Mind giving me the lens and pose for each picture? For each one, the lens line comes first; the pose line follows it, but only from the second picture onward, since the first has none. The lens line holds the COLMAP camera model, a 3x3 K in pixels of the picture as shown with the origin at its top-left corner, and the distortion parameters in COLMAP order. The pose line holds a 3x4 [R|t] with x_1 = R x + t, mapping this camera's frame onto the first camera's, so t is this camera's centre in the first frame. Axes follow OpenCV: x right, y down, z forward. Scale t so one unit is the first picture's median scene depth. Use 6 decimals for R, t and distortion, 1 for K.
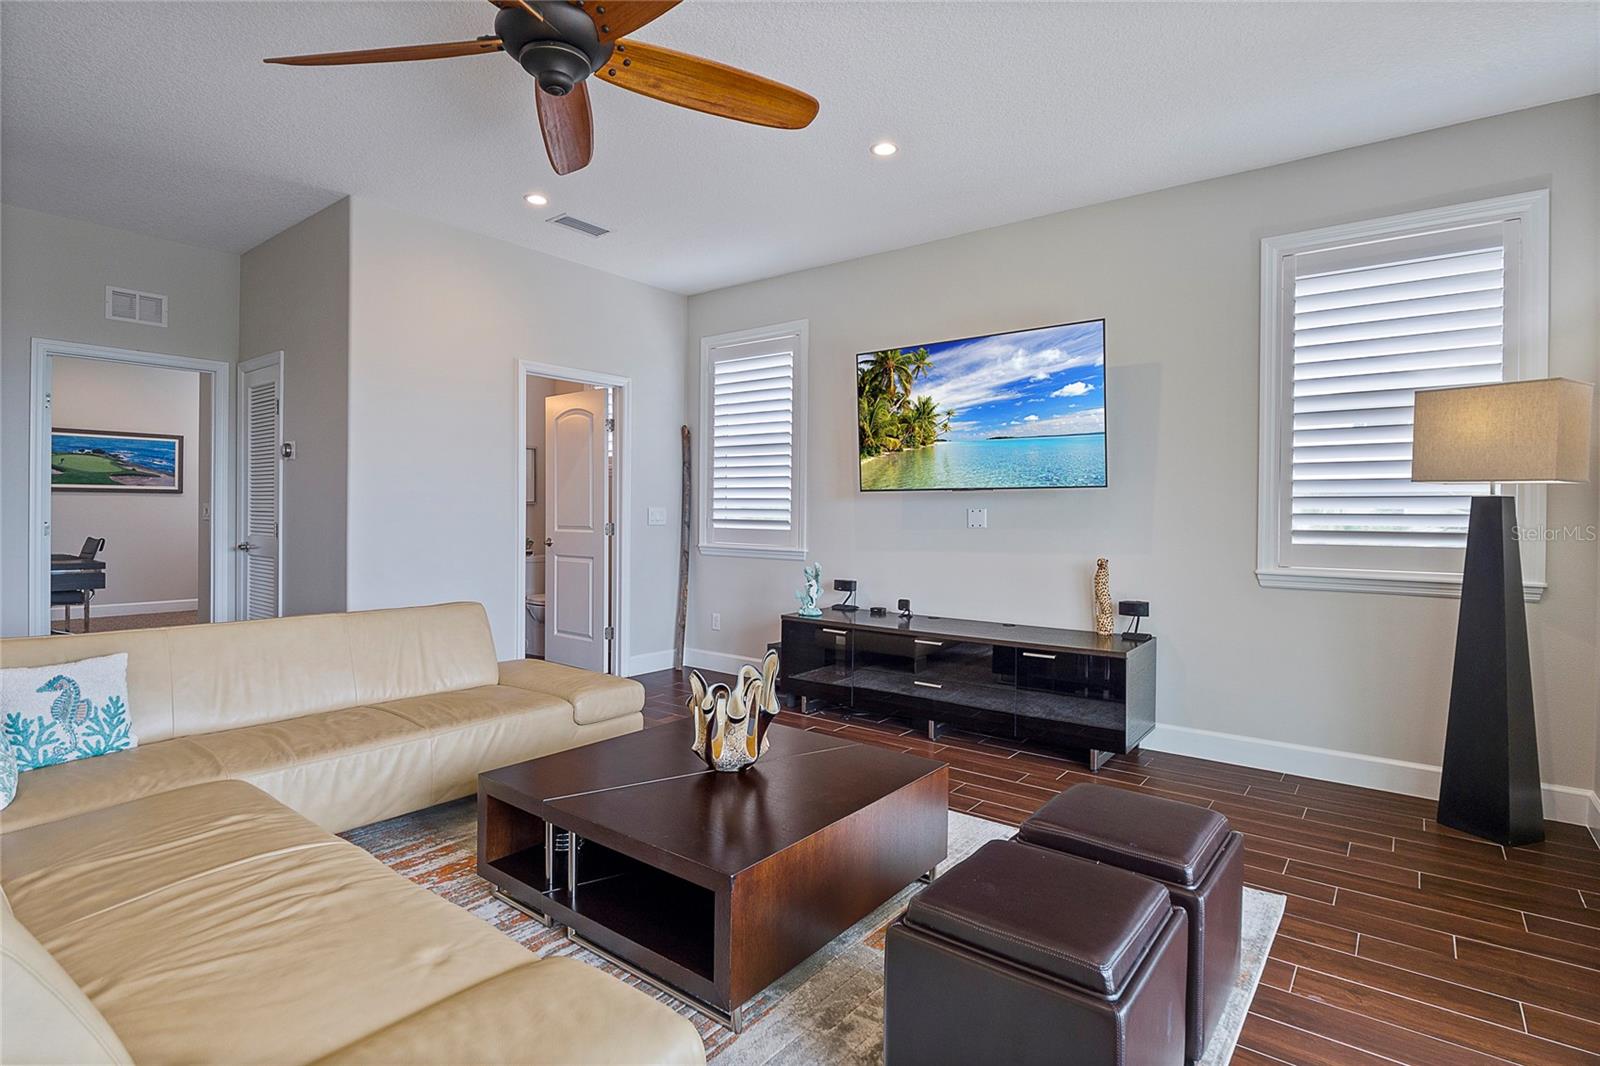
lens RADIAL K [[816.2, 0, 800.0], [0, 816.2, 533.0], [0, 0, 1]] dist [-0.003239, -0.000627]
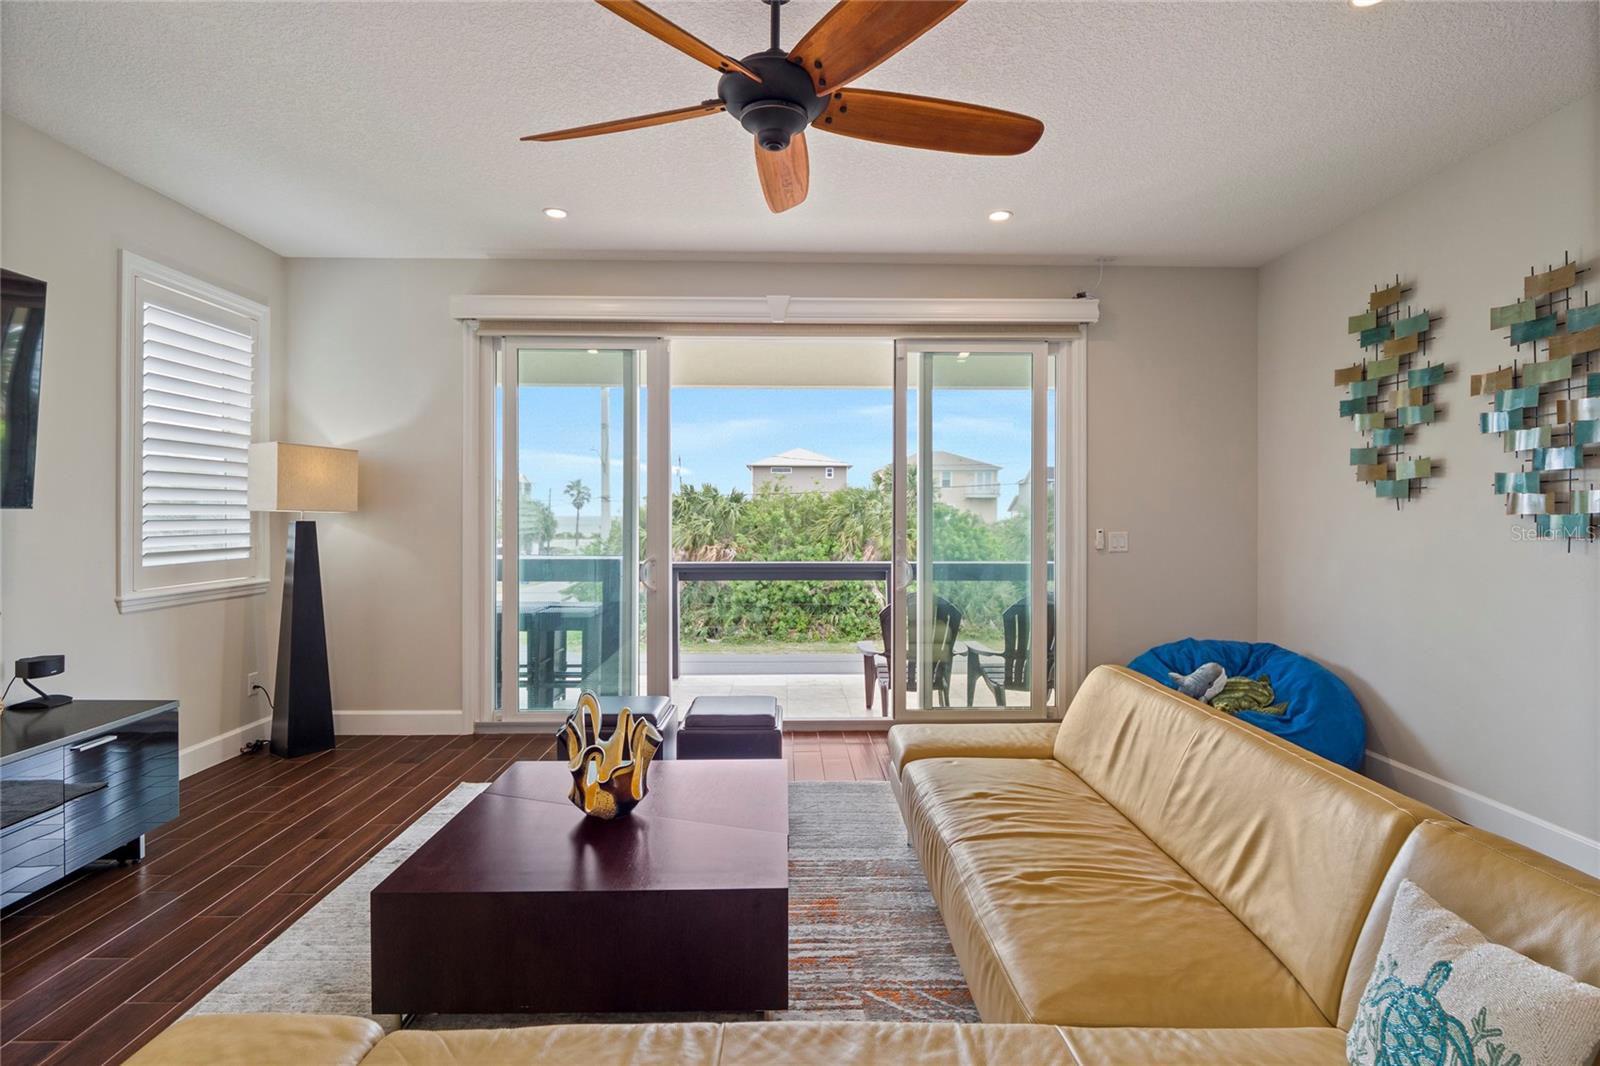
lens RADIAL K [[789.9, 0, 801.0], [0, 789.9, 517.1], [0, 0, 1]] dist [-0.004389, -0.000892]
pose [[-0.625682, -0.010892, 0.780003, -0.525880], [0.010217, 0.999702, 0.022155, -0.049417], [-0.780012, 0.021831, -0.625384, 0.789542]]
